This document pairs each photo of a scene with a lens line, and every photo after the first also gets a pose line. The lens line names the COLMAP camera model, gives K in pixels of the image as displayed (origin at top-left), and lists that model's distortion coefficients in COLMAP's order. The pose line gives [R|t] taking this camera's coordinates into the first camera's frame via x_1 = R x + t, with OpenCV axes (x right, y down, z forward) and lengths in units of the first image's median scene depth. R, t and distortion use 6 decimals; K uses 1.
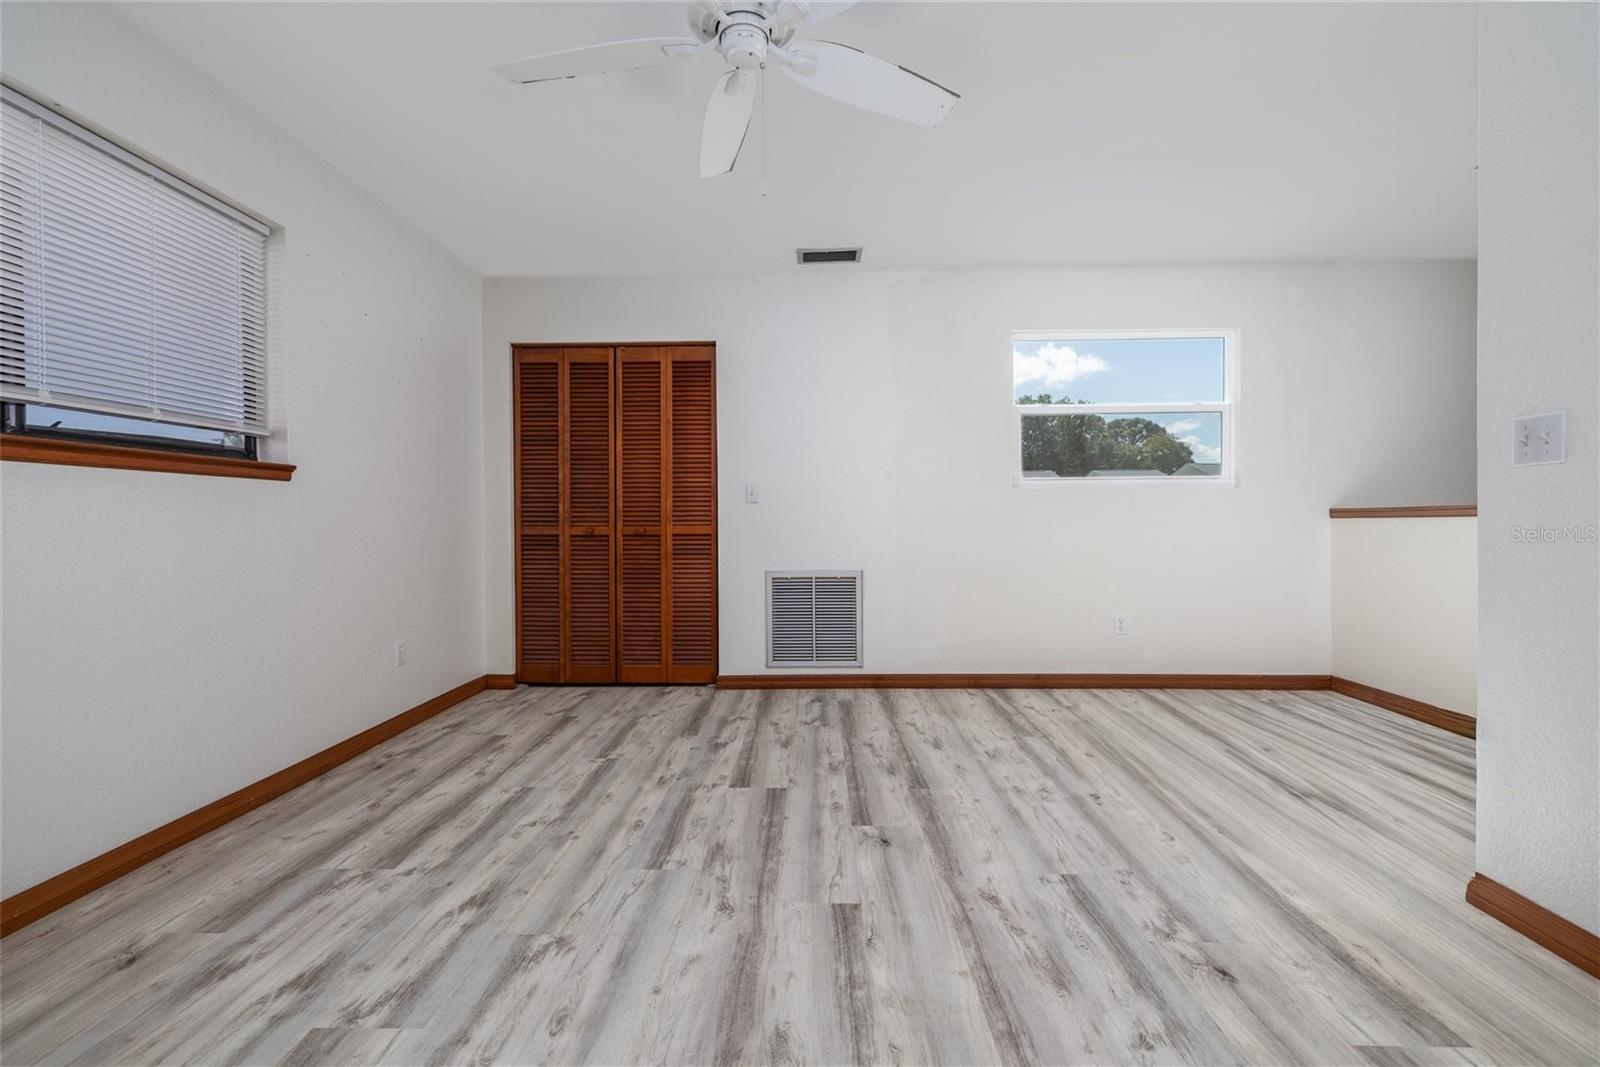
lens RADIAL K [[707.3, 0, 803.8], [0, 707.3, 525.3], [0, 0, 1]] dist [0.002768, 0.000155]
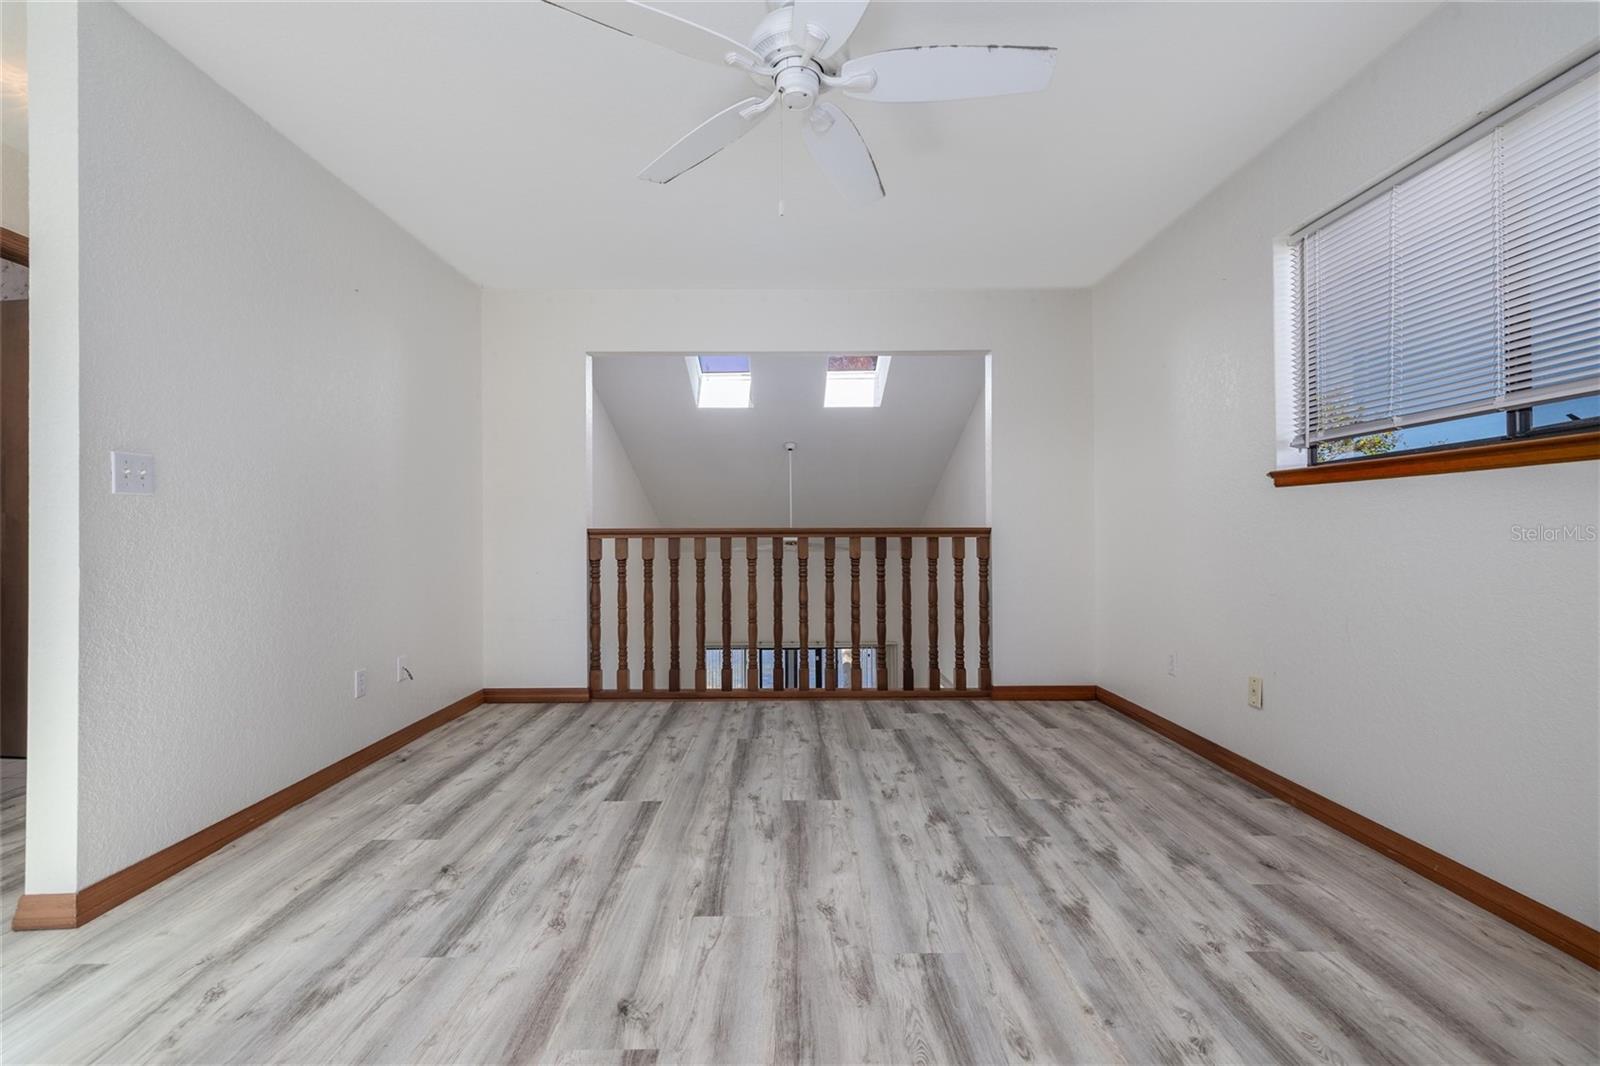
lens RADIAL K [[707.3, 0, 793.8], [0, 707.3, 530.4], [0, 0, 1]] dist [0.002768, 0.000155]
pose [[-0.999685, 0.011173, -0.022482, -0.045925], [0.011097, 0.999932, 0.003512, -0.015580], [0.022519, 0.003261, -0.999741, 2.012819]]
